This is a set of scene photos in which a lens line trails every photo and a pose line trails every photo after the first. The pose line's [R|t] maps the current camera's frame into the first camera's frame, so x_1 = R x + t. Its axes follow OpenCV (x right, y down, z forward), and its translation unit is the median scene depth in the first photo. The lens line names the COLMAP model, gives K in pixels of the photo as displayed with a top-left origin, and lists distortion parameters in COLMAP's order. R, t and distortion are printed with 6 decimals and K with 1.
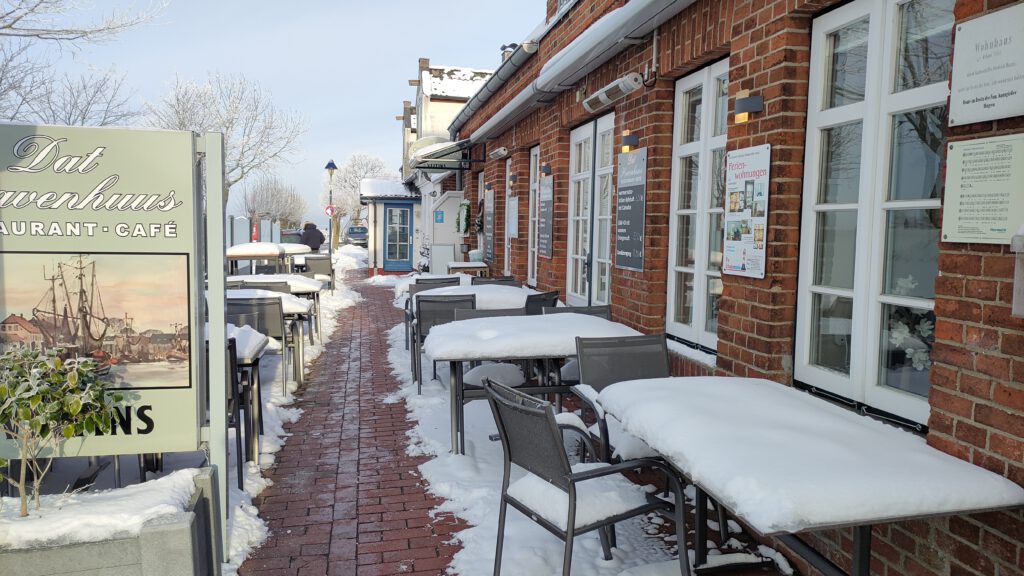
lens RADIAL K [[768.9, 0, 518.8], [0, 768.9, 283.6], [0, 0, 1]] dist [0.053375, -0.040006]
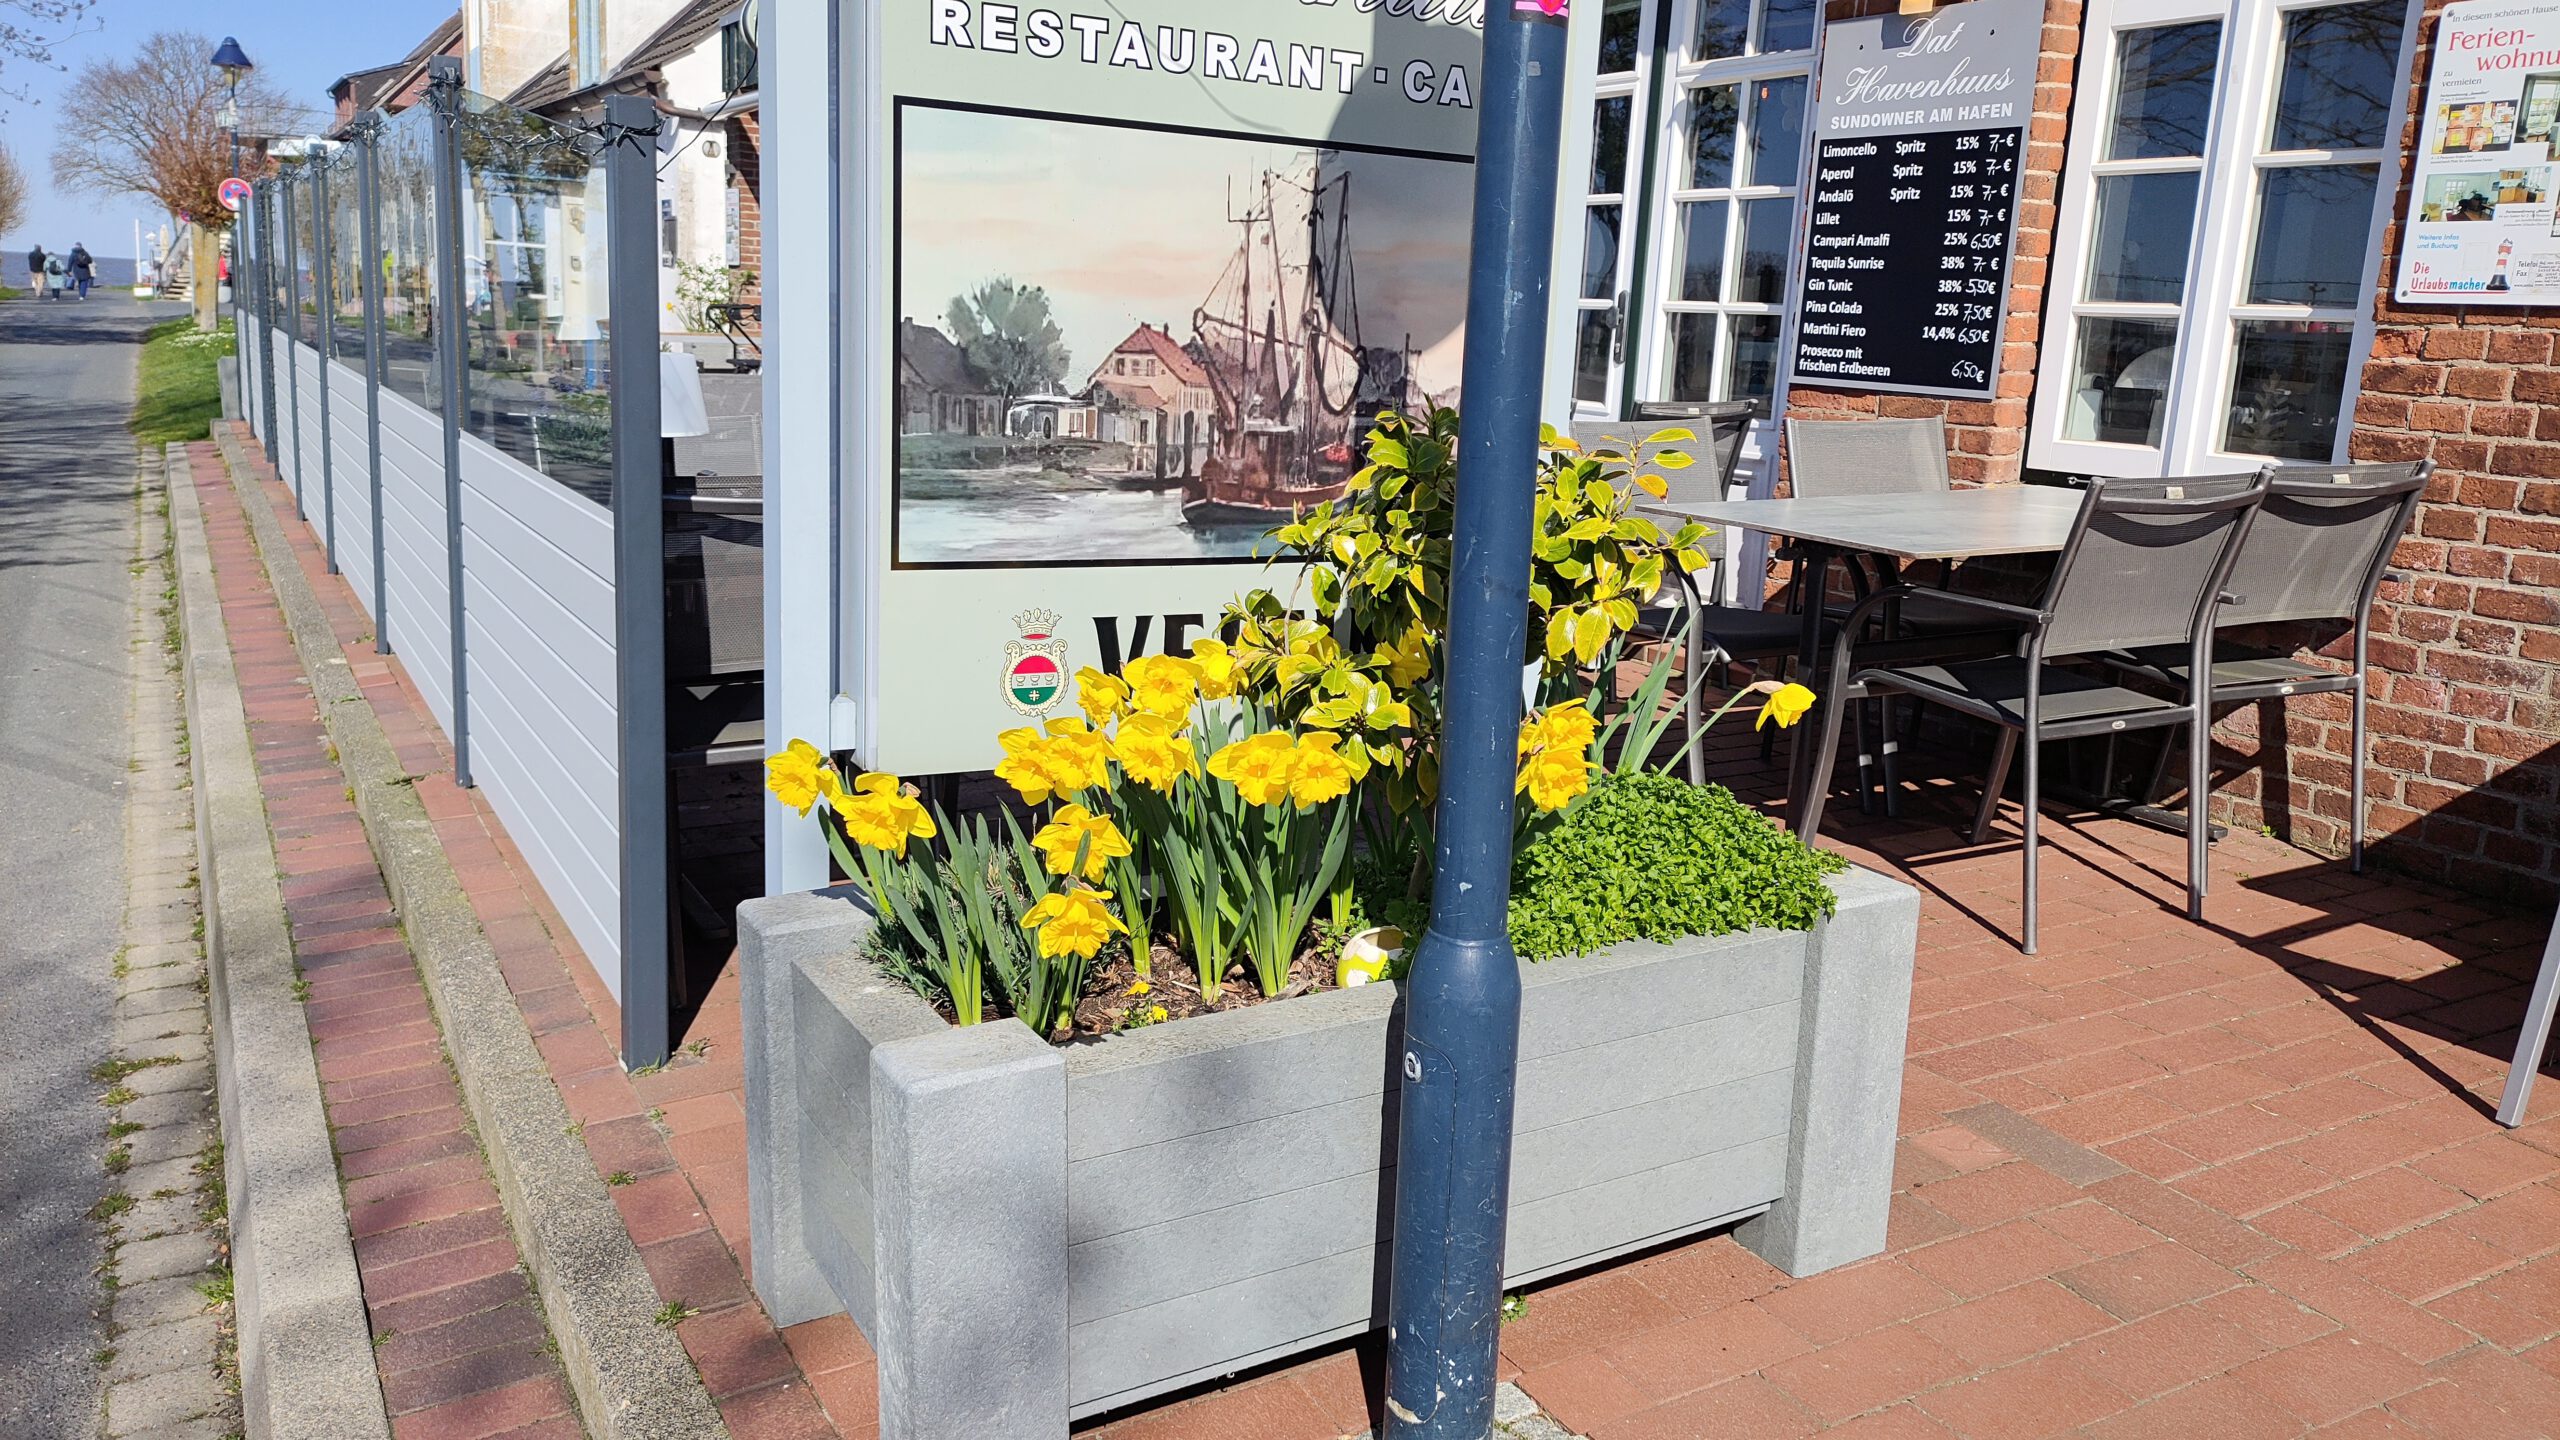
lens RADIAL K [[1922.4, 0, 1303.3], [0, 1922.4, 720.0], [0, 0, 1]] dist [0.053375, -0.040006]
pose [[0.946533, -0.036283, 0.320559, -0.710114], [-0.009955, 0.989897, 0.141438, 0.073882], [-0.322452, -0.137067, 0.936609, 0.165192]]
